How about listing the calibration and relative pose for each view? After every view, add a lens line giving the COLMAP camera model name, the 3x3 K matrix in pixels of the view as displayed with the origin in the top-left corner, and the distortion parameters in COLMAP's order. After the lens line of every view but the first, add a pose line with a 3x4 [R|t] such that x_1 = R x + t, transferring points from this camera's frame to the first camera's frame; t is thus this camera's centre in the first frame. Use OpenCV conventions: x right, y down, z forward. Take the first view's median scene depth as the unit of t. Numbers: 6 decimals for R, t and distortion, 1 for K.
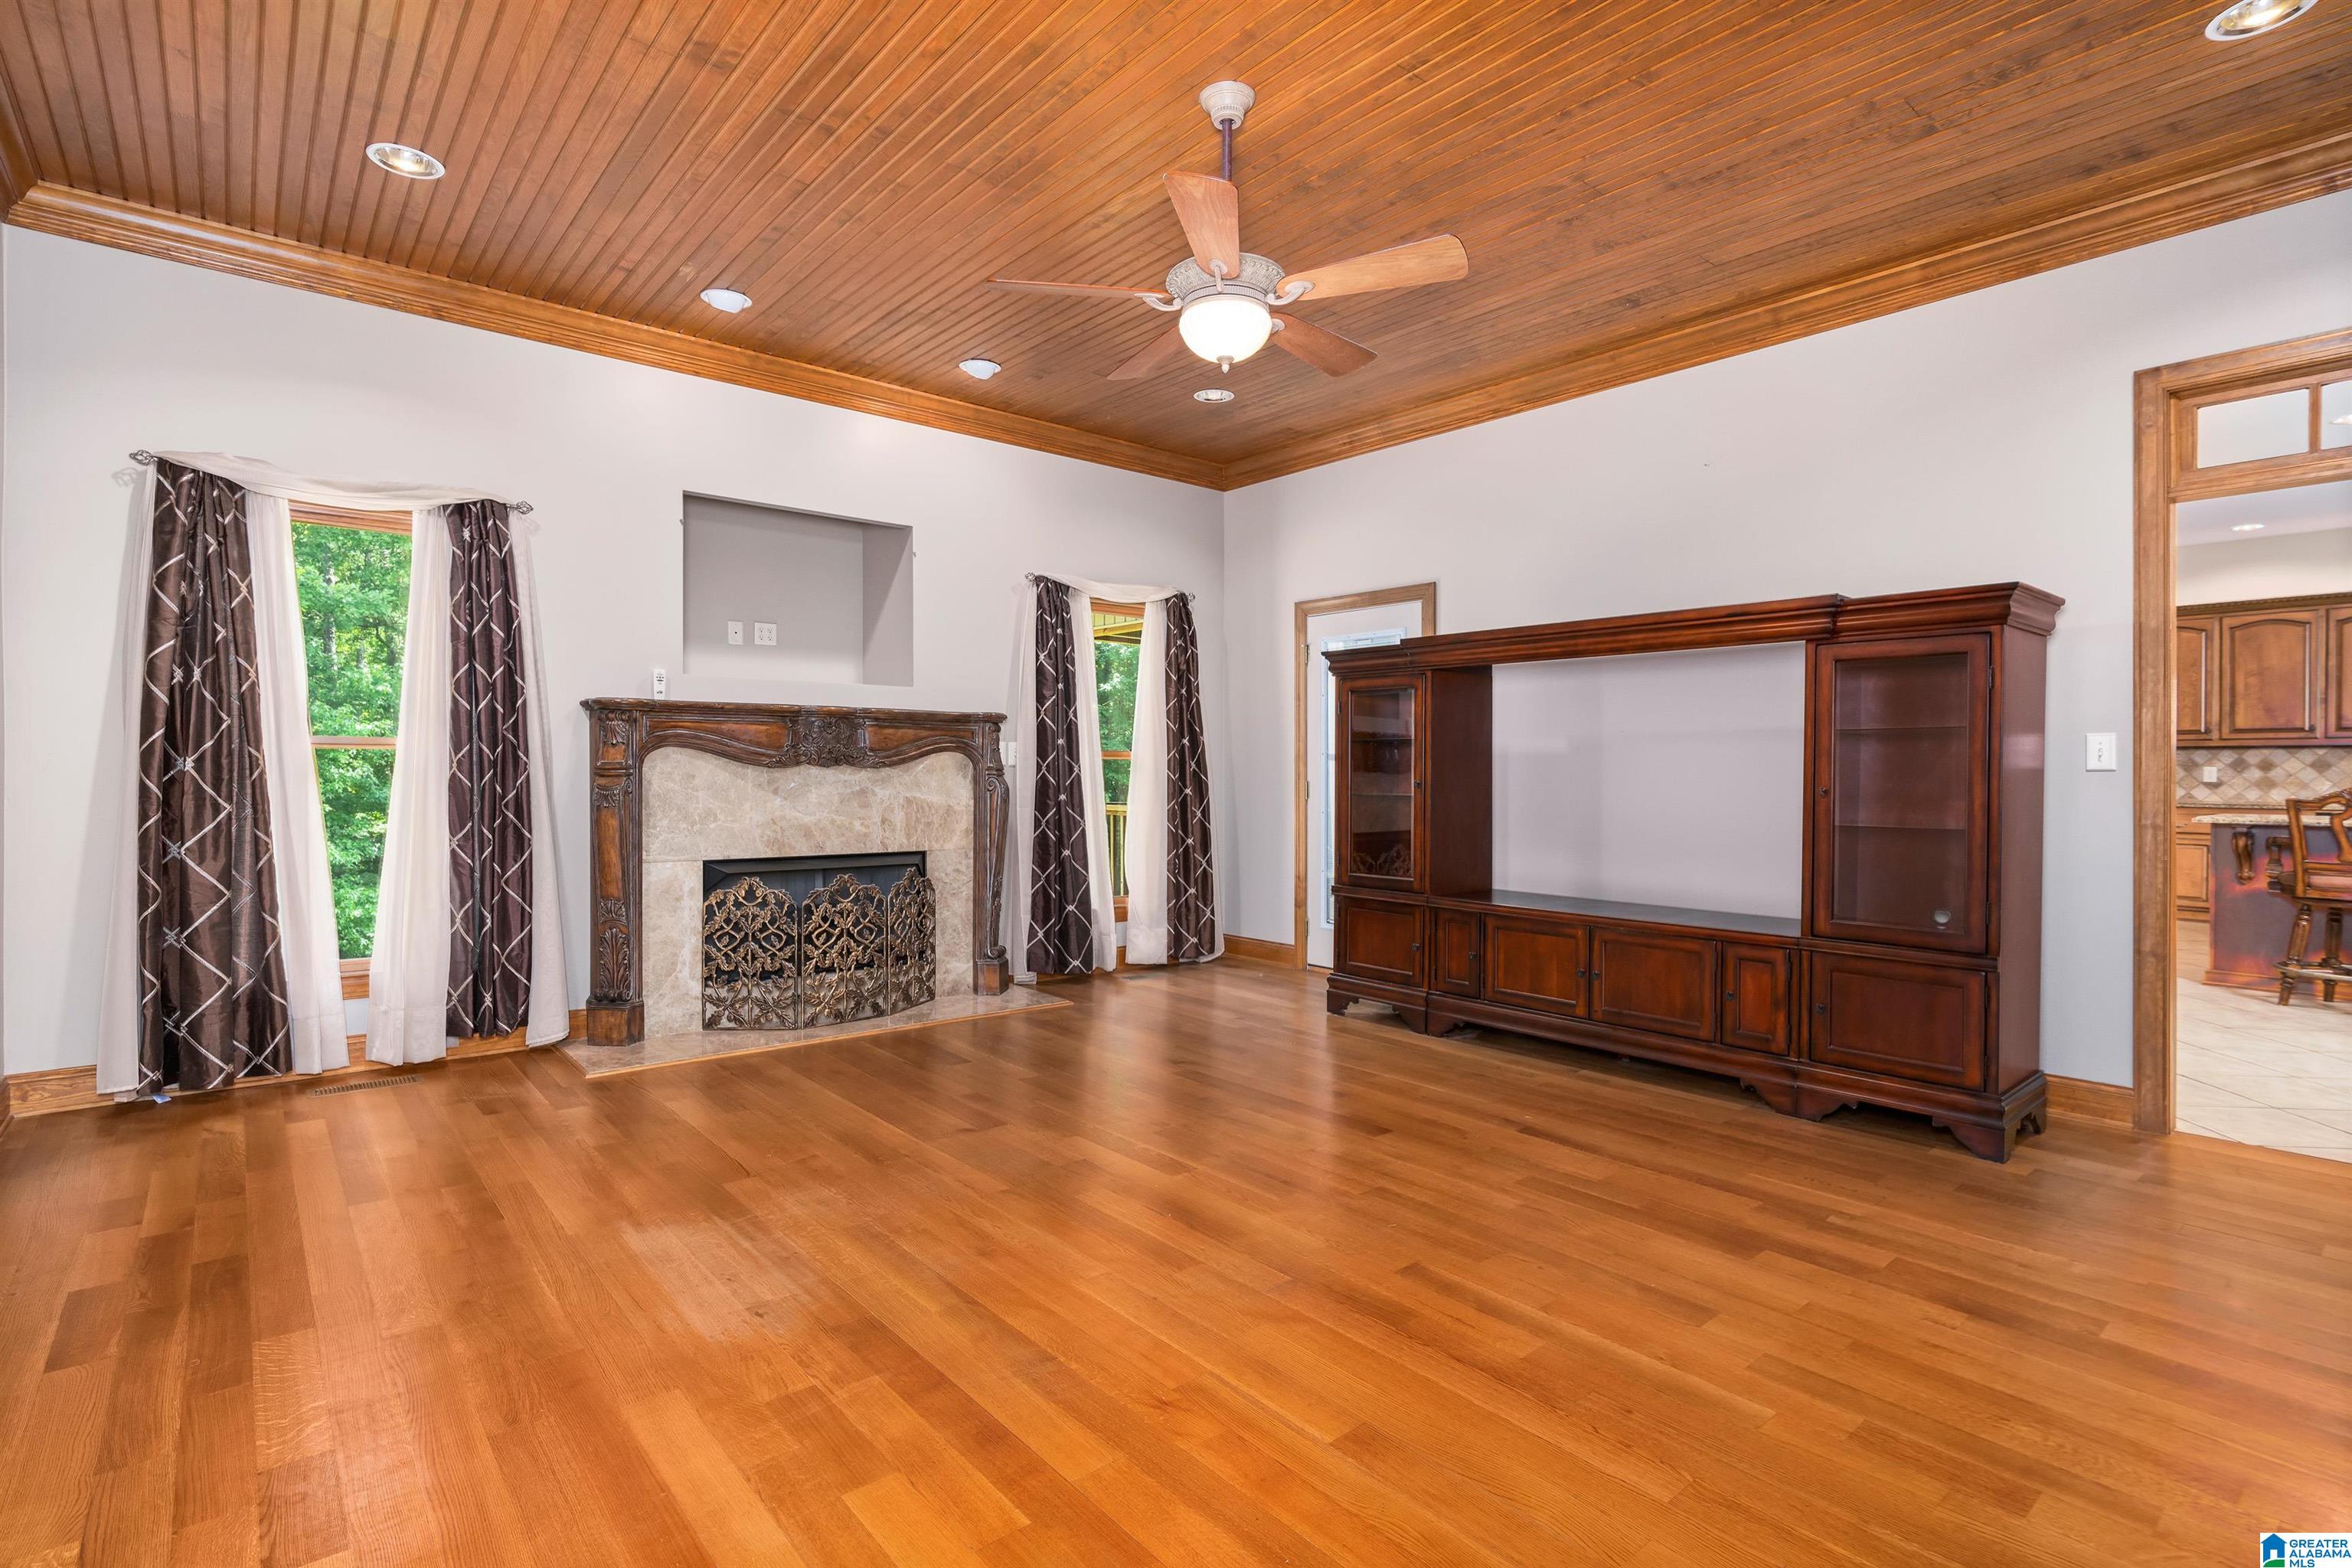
lens RADIAL K [[1124.4, 0, 1164.8], [0, 1124.4, 771.9], [0, 0, 1]] dist [-0.002722, -0.000316]
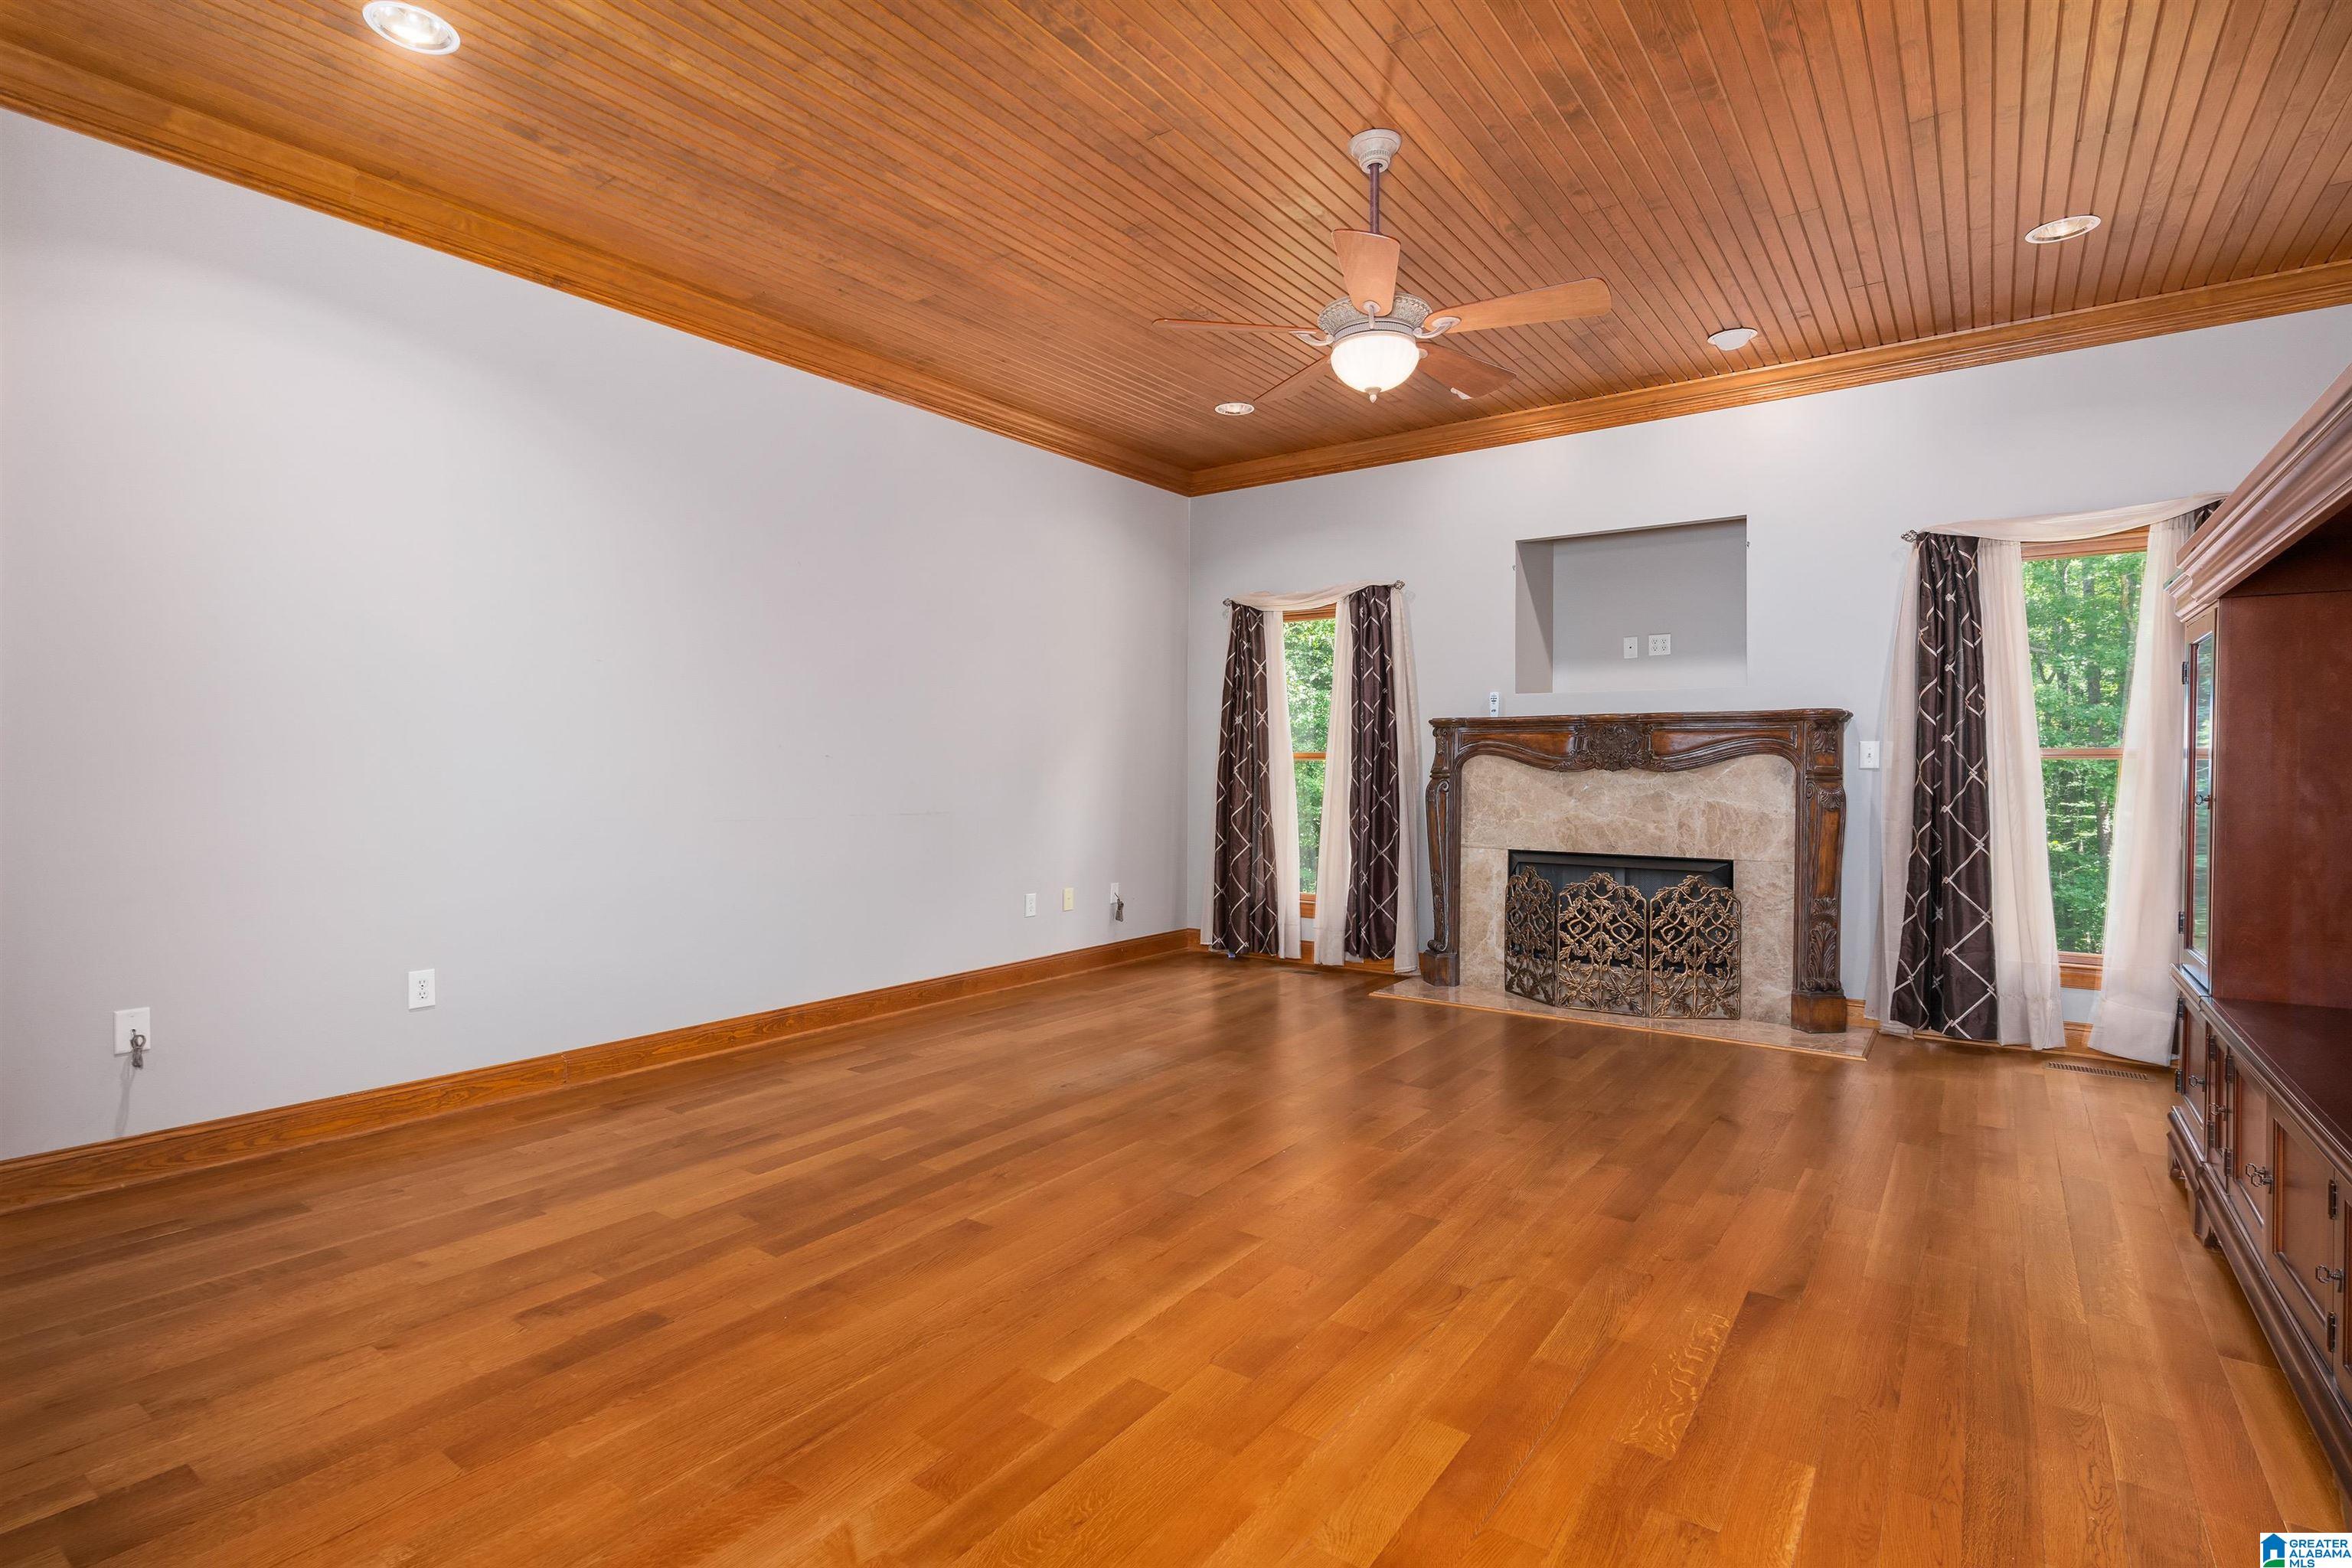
lens RADIAL K [[1124.4, 0, 1160.0], [0, 1124.4, 772.9], [0, 0, 1]] dist [-0.002722, -0.000316]
pose [[0.245383, 0.000791, -0.969426, 0.650486], [-0.001548, 0.999999, 0.000424, -0.002627], [0.969425, 0.001396, 0.245384, 0.339606]]
